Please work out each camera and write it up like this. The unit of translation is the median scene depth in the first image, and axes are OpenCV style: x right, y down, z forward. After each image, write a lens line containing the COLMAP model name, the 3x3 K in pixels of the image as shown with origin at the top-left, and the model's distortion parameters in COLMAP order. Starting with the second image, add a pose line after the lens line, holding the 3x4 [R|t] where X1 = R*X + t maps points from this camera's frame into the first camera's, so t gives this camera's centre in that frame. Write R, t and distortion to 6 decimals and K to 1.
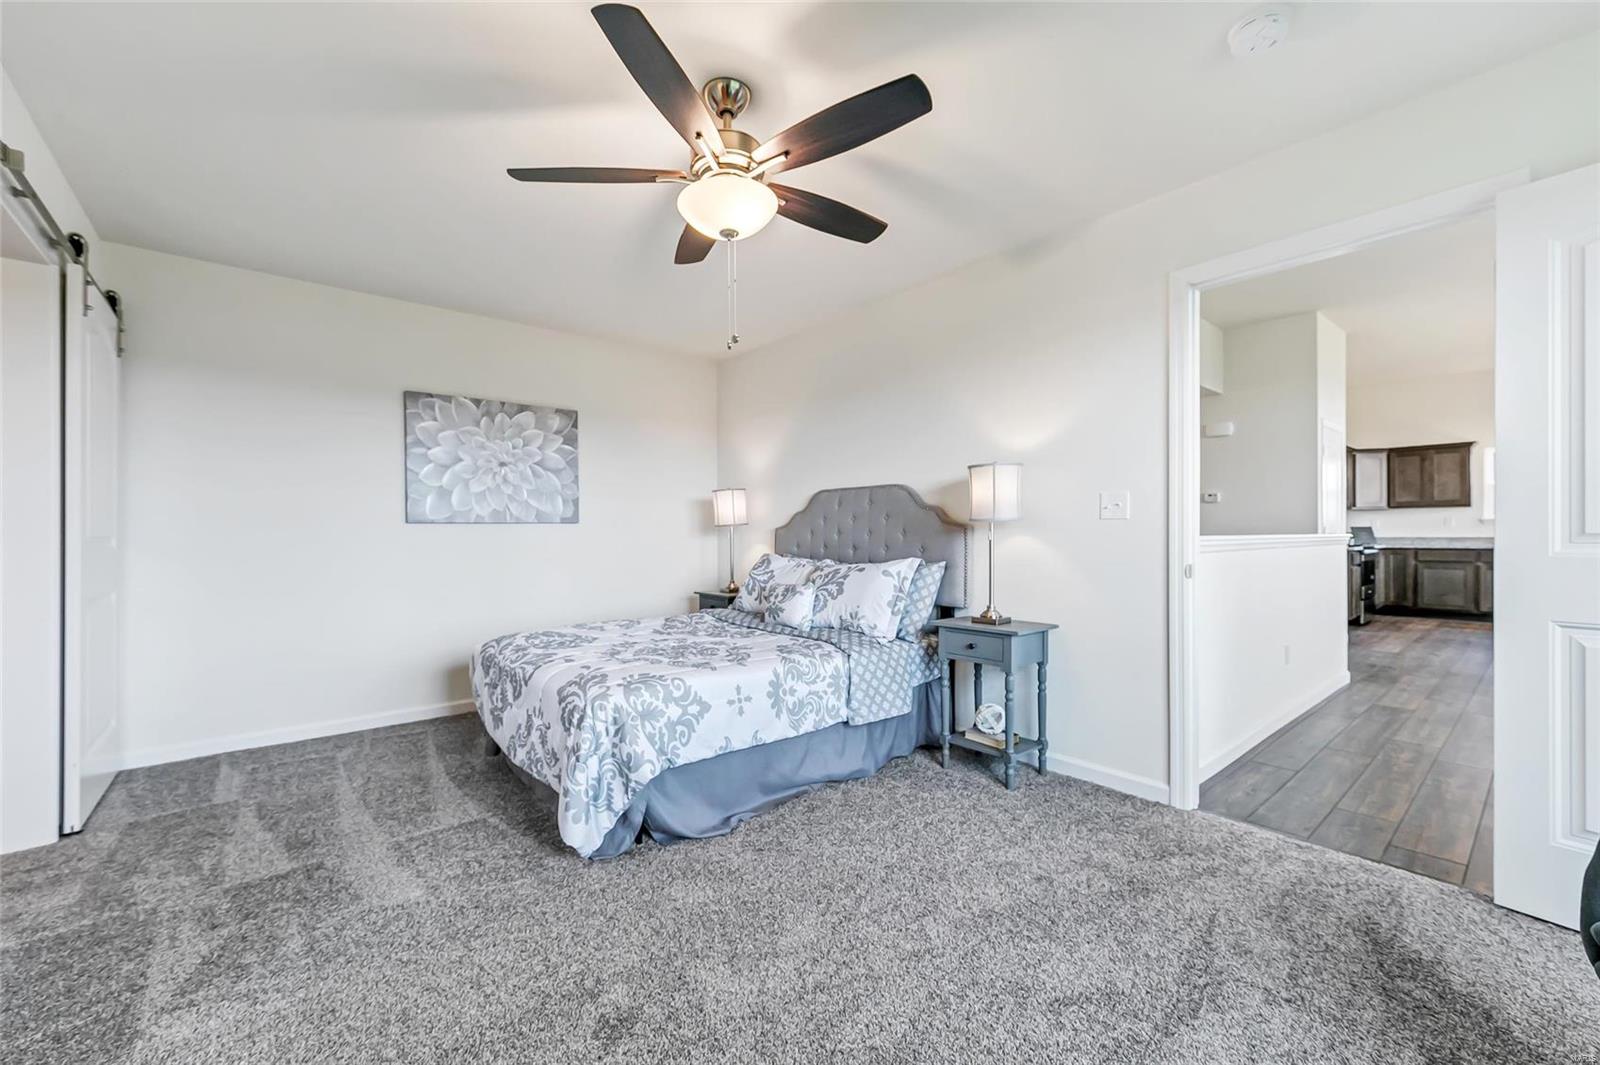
lens RADIAL K [[650.2, 0, 805.3], [0, 650.2, 539.6], [0, 0, 1]] dist [0.000407, -0.000094]
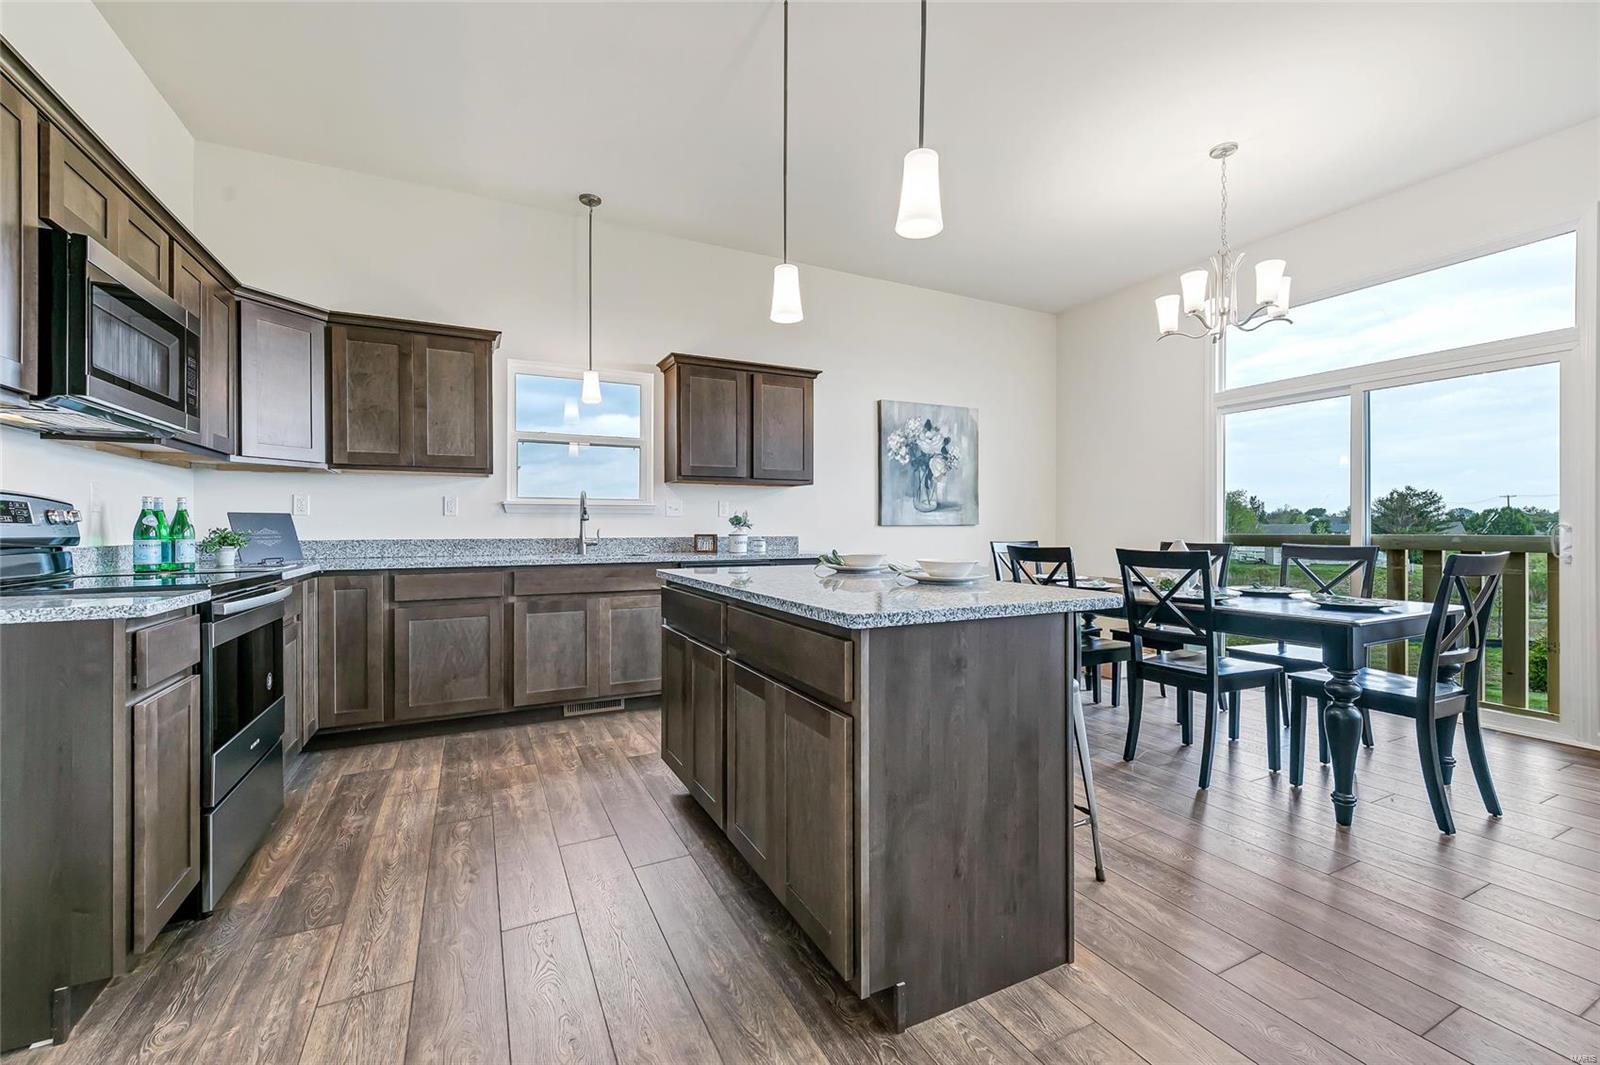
lens RADIAL K [[650.2, 0, 784.5], [0, 650.2, 527.9], [0, 0, 1]] dist [0.000407, -0.000094]
pose [[0.246788, 0.007260, 0.969042, 1.198306], [0.006476, 0.999937, -0.009140, -0.013601], [-0.969048, 0.008531, 0.246725, 1.307219]]
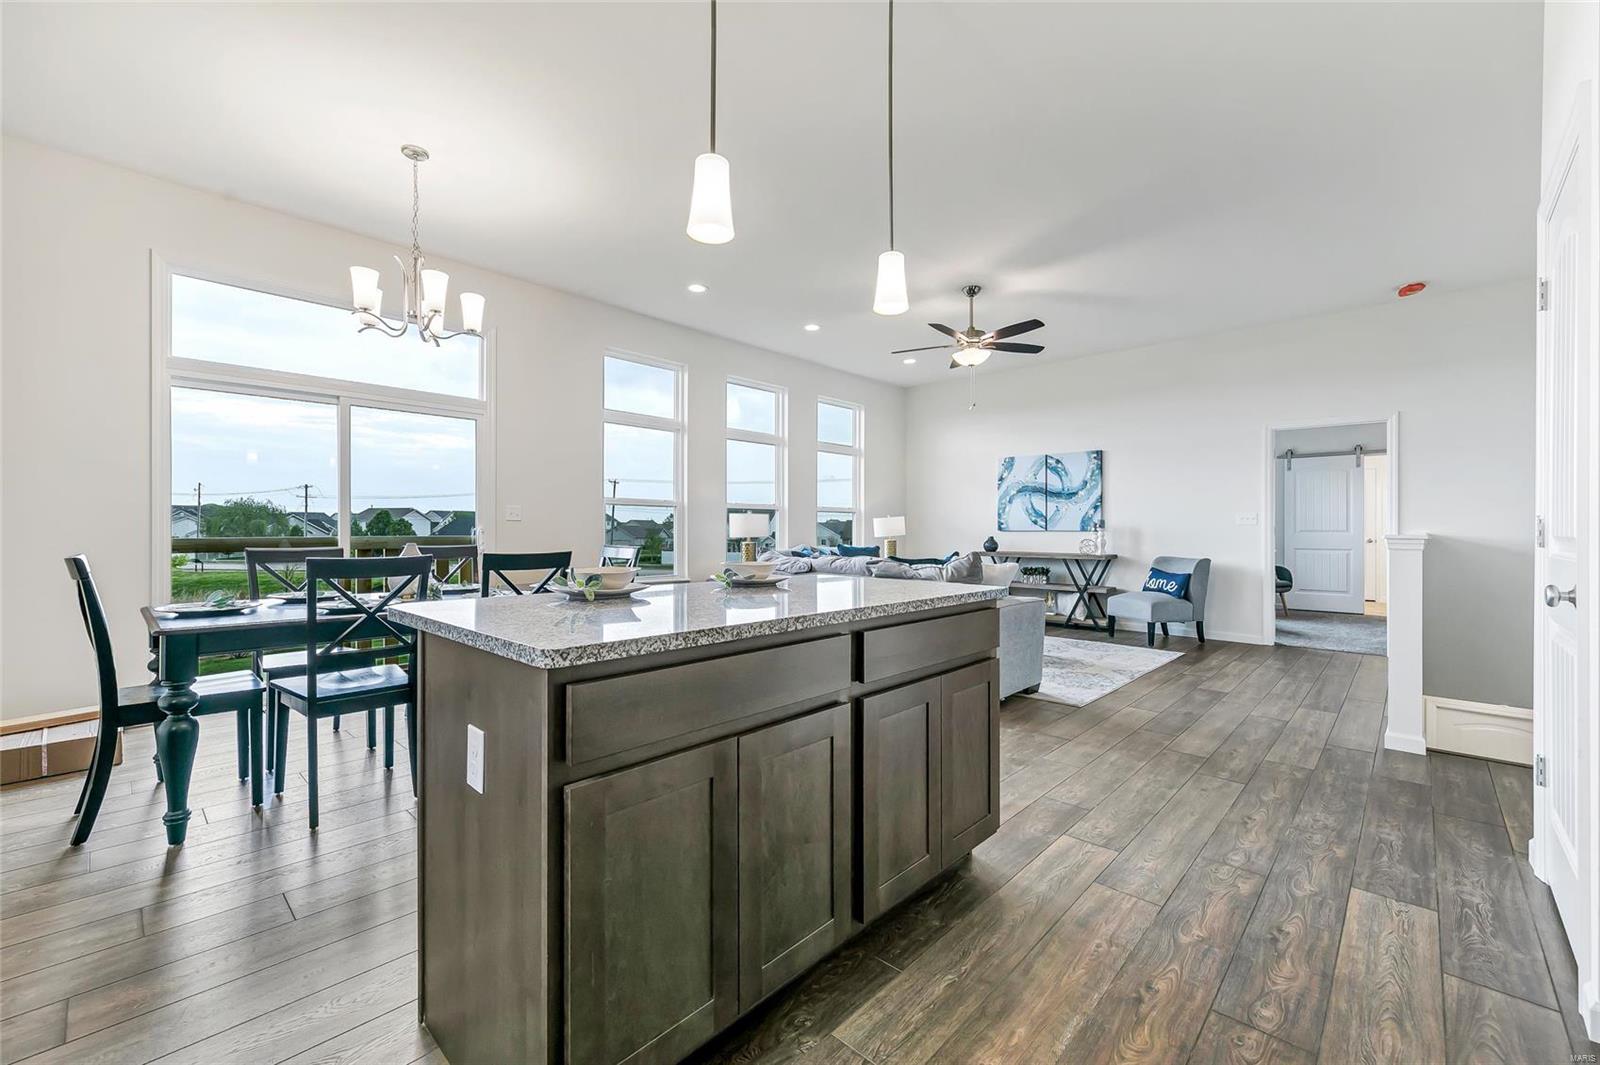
lens RADIAL K [[650.2, 0, 792.9], [0, 650.2, 529.7], [0, 0, 1]] dist [0.000407, -0.000094]
pose [[-0.994493, 0.004079, -0.104721, 1.732279], [0.003280, 0.999964, 0.007793, -0.023265], [0.104749, 0.007406, -0.994471, 1.815248]]
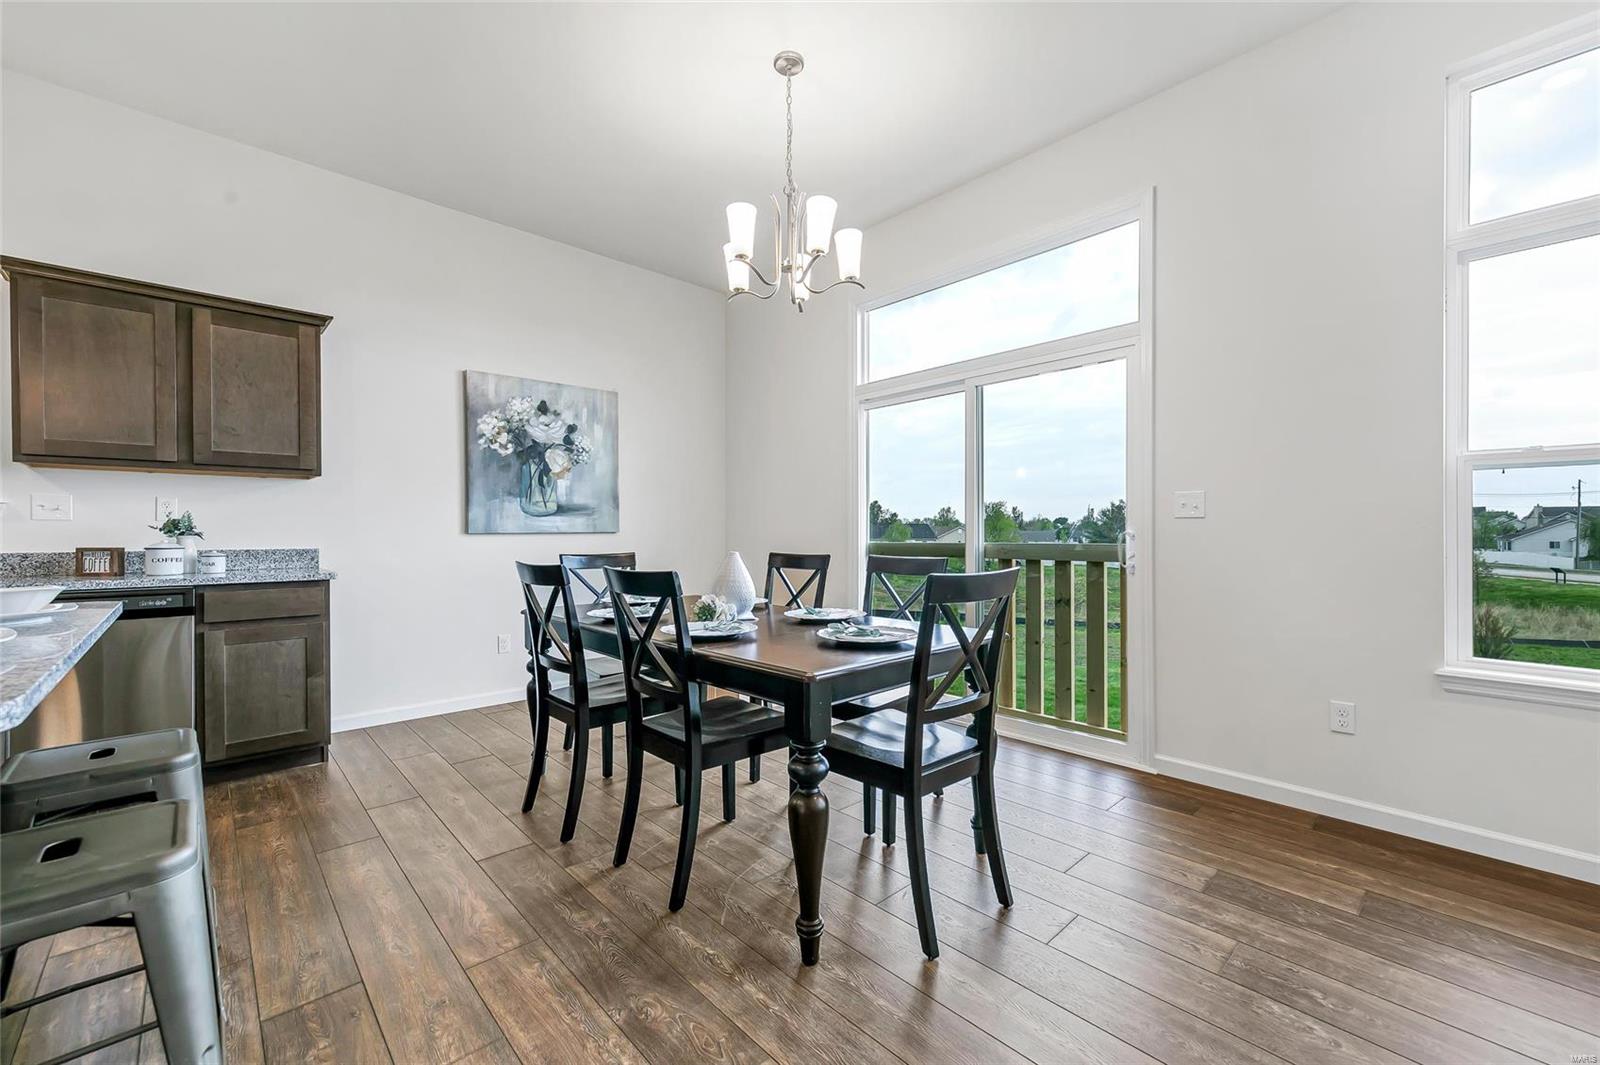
lens RADIAL K [[650.2, 0, 792.5], [0, 650.2, 534.6], [0, 0, 1]] dist [0.000407, -0.000094]
pose [[-0.040908, 0.007336, 0.999136, 1.472476], [0.011060, 0.999915, -0.006889, -0.014993], [-0.999102, 0.010768, -0.040985, 1.000345]]
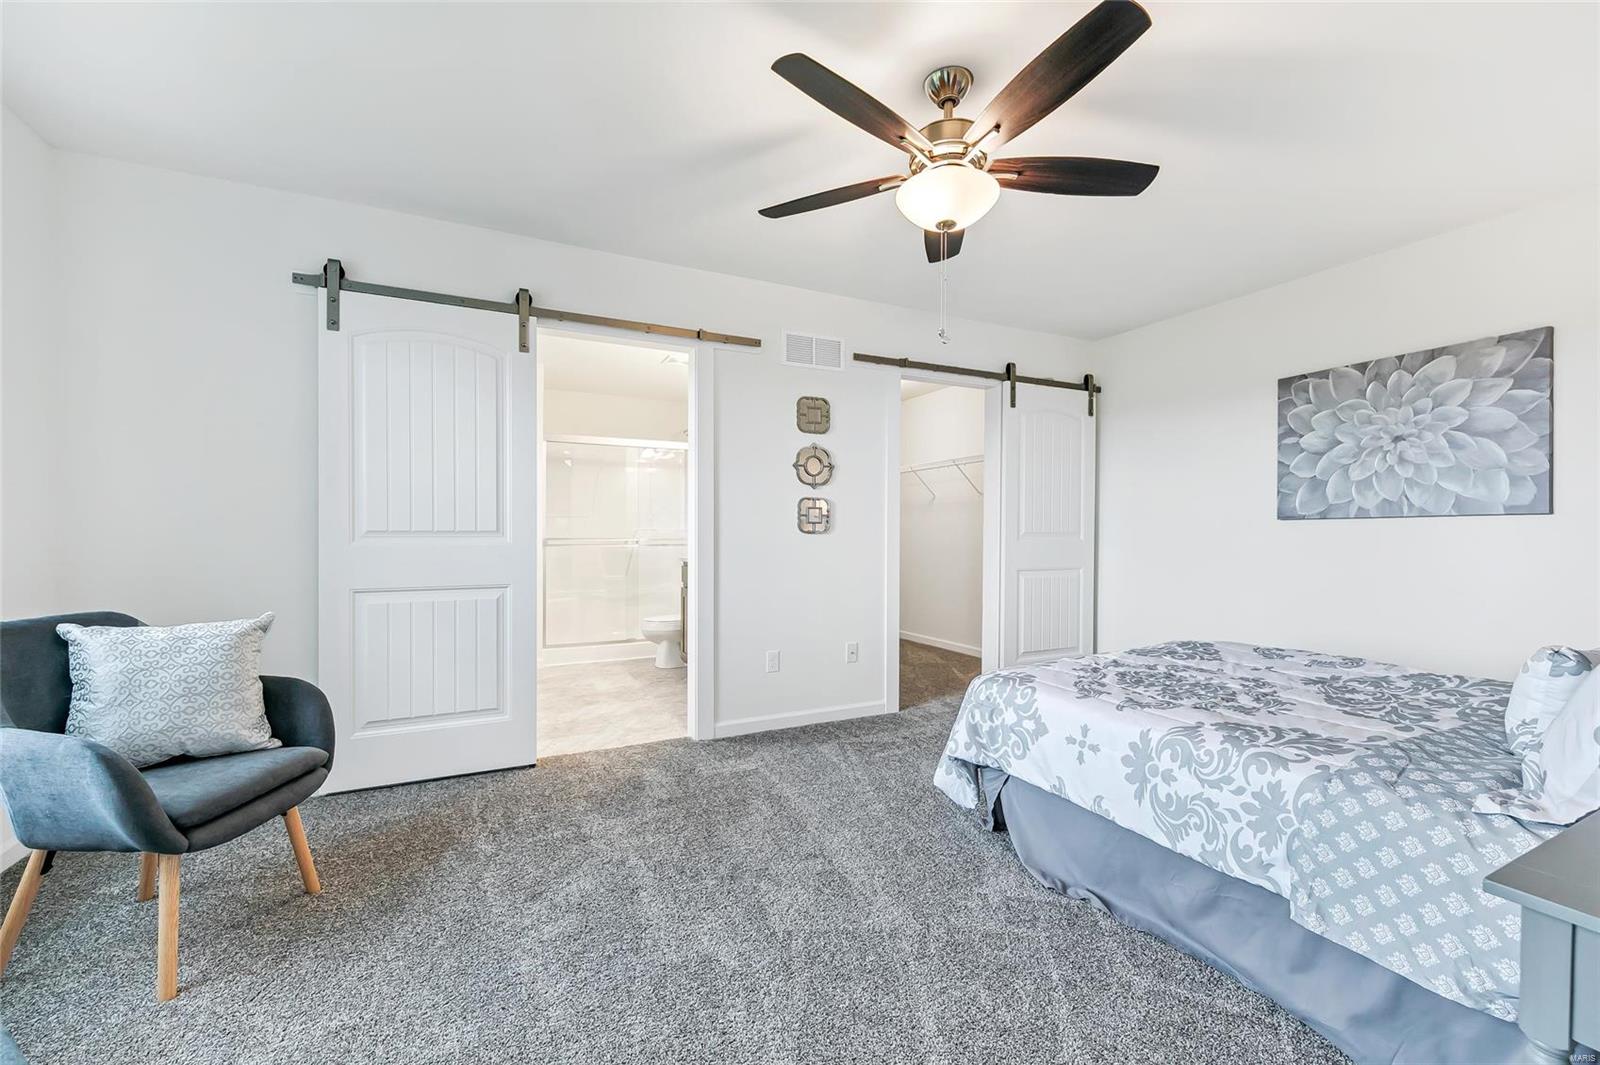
lens RADIAL K [[650.2, 0, 791.1], [0, 650.2, 542.3], [0, 0, 1]] dist [0.000407, -0.000094]
pose [[-0.253270, 0.019496, -0.967199, 0.438279], [-0.007760, 0.999724, 0.022183, -0.006868], [0.967365, 0.013123, -0.253049, 0.503059]]
